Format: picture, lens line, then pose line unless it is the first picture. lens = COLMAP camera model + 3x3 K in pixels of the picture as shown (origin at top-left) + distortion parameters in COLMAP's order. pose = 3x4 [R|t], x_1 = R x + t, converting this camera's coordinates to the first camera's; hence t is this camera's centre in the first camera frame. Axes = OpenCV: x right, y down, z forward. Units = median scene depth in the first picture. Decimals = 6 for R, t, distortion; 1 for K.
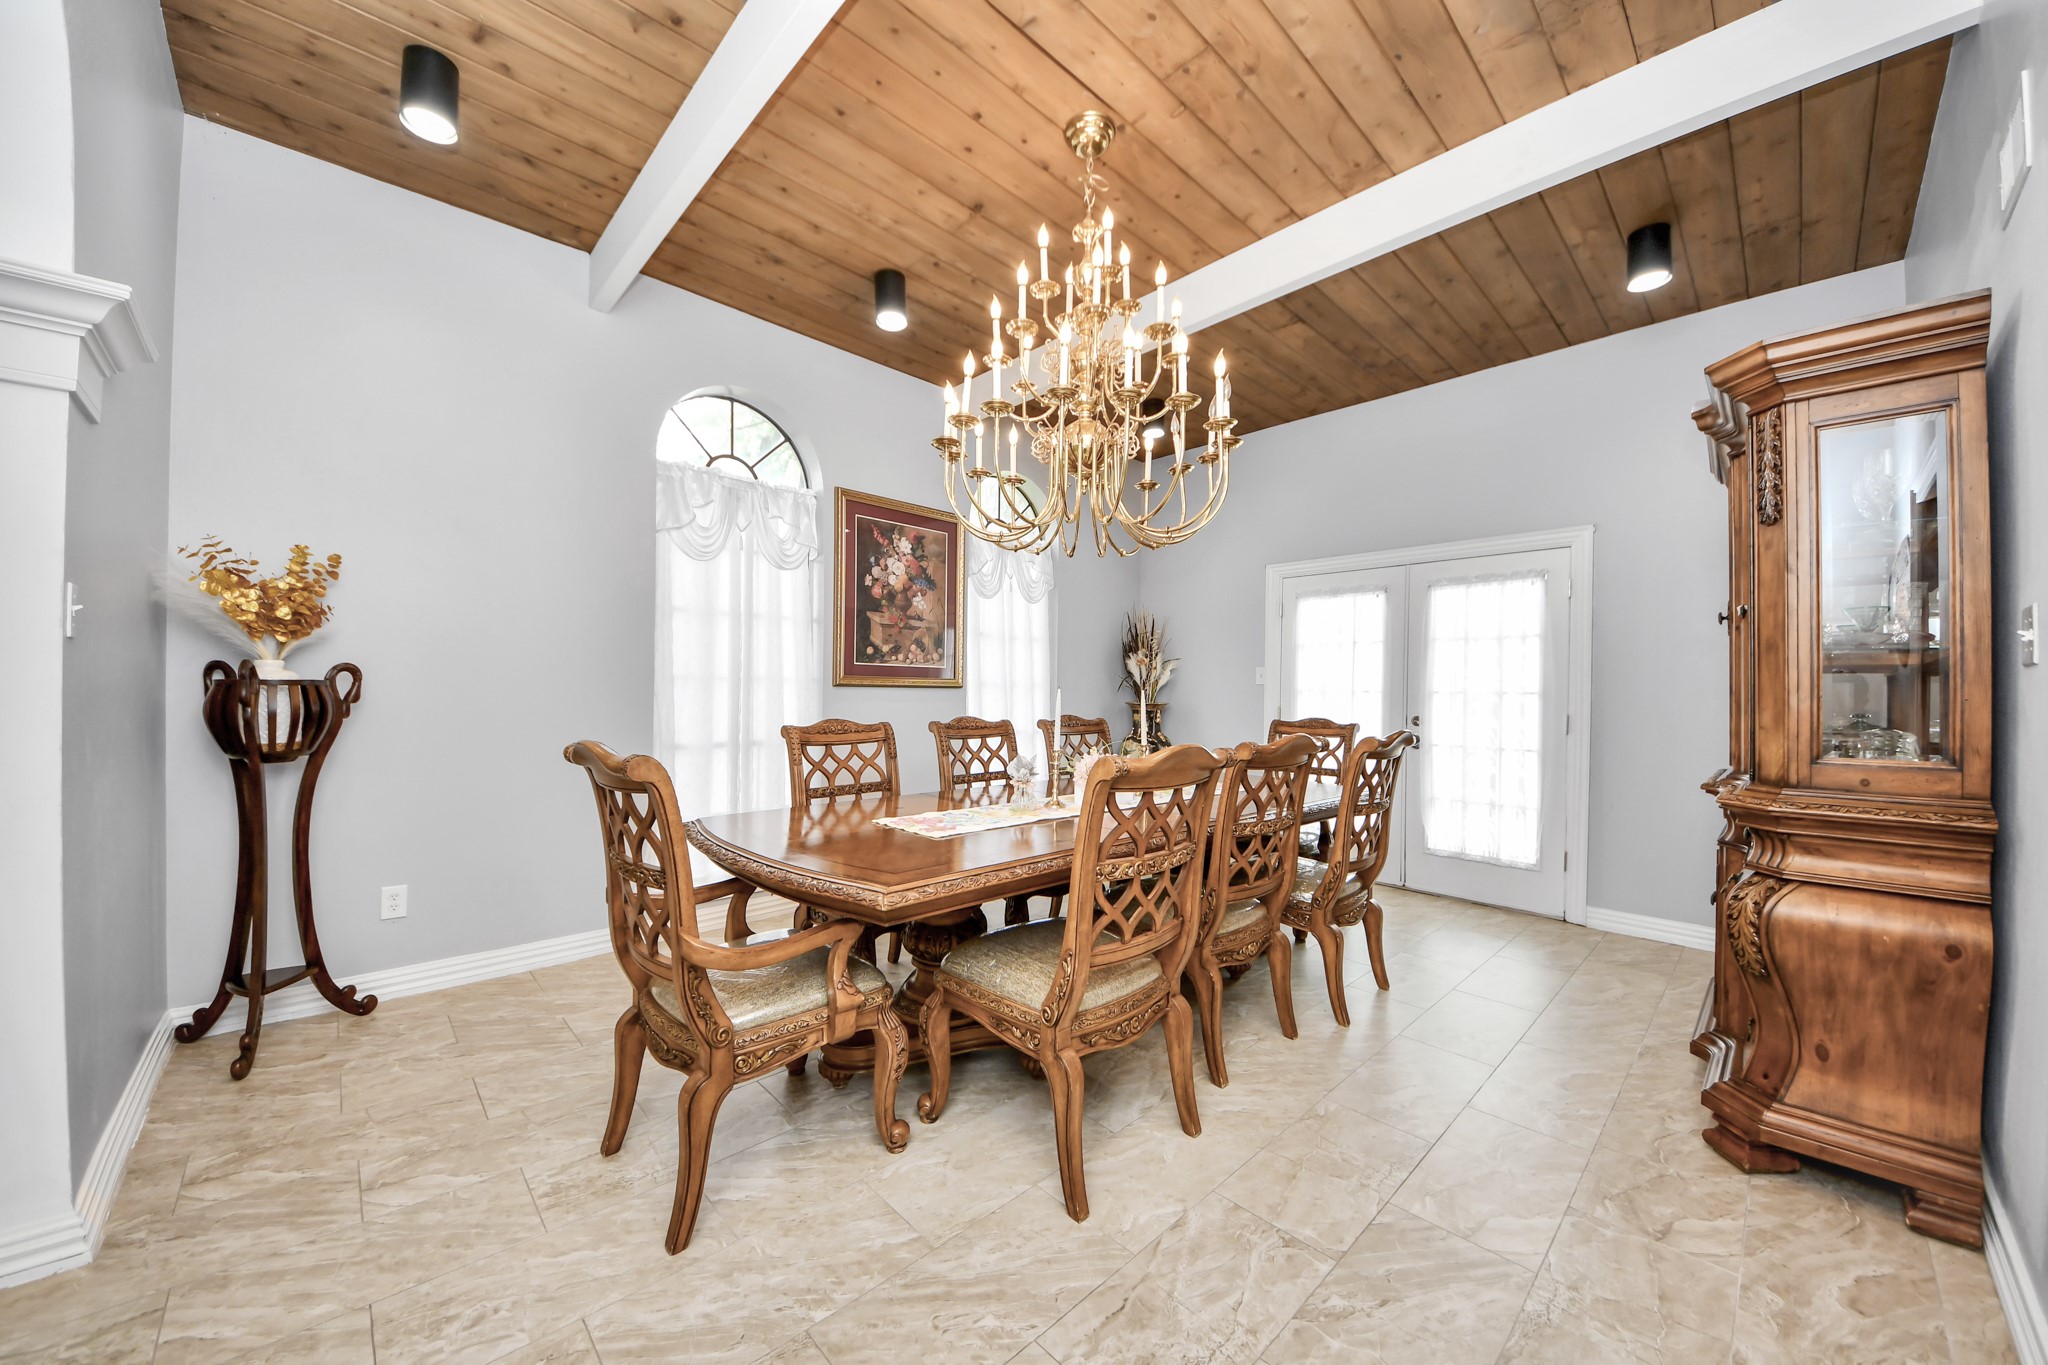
lens RADIAL K [[741.6, 0, 1029.7], [0, 741.6, 697.0], [0, 0, 1]] dist [0.000118, 0.000018]
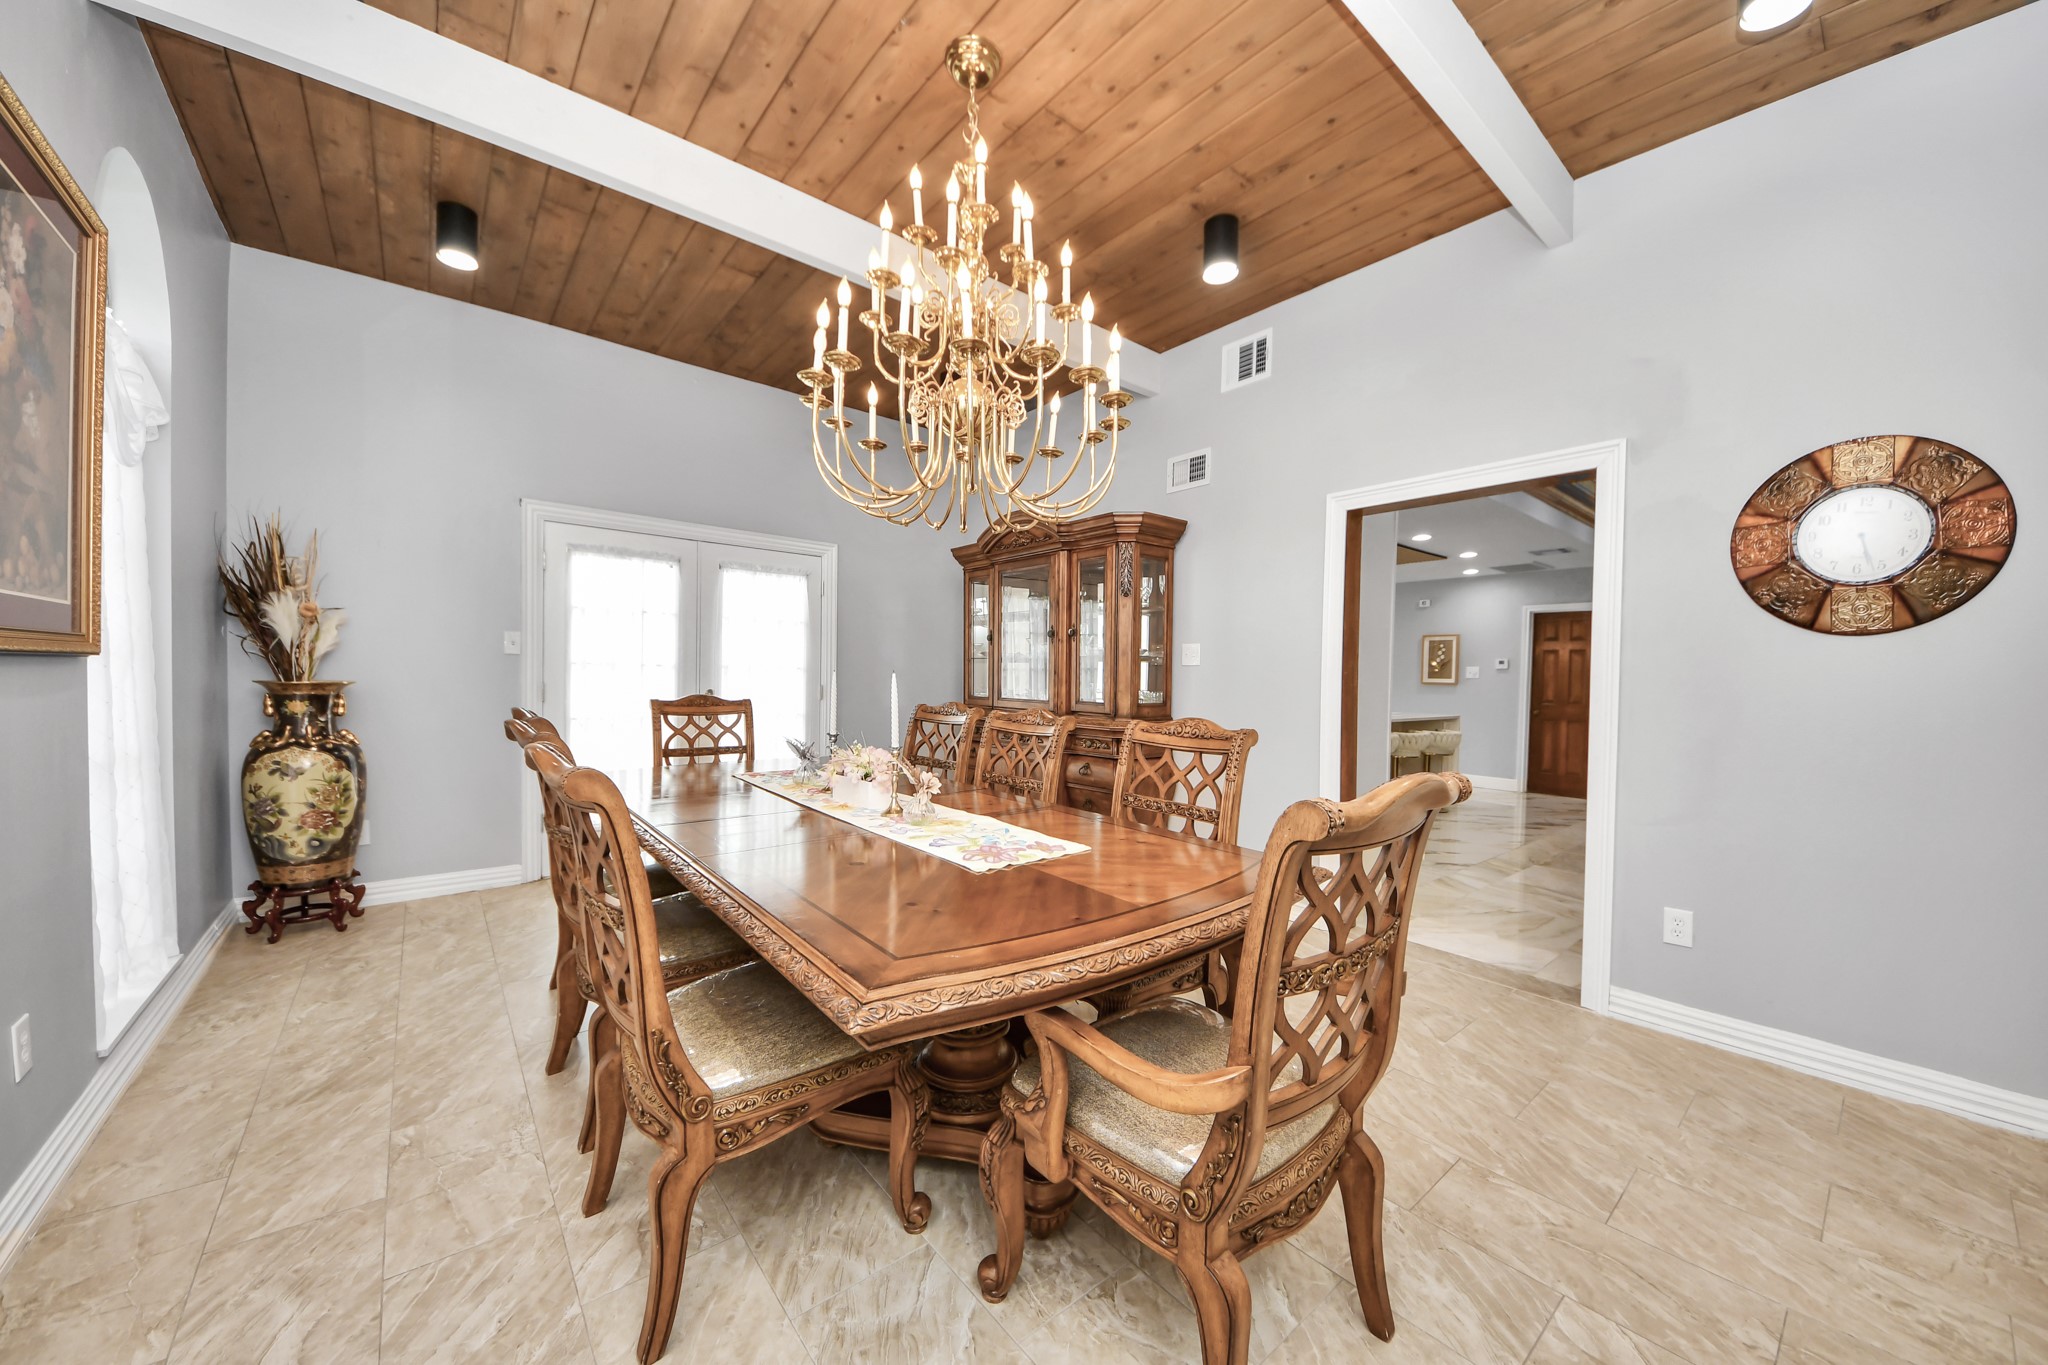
lens RADIAL K [[732.1, 0, 1017.0], [0, 732.1, 685.4], [0, 0, 1]] dist [-0.000492, 0.000070]
pose [[0.082536, -0.024652, 0.996283, -0.463003], [-0.010223, 0.999620, 0.025582, -0.010663], [-0.996536, -0.012296, 0.082252, 0.483700]]
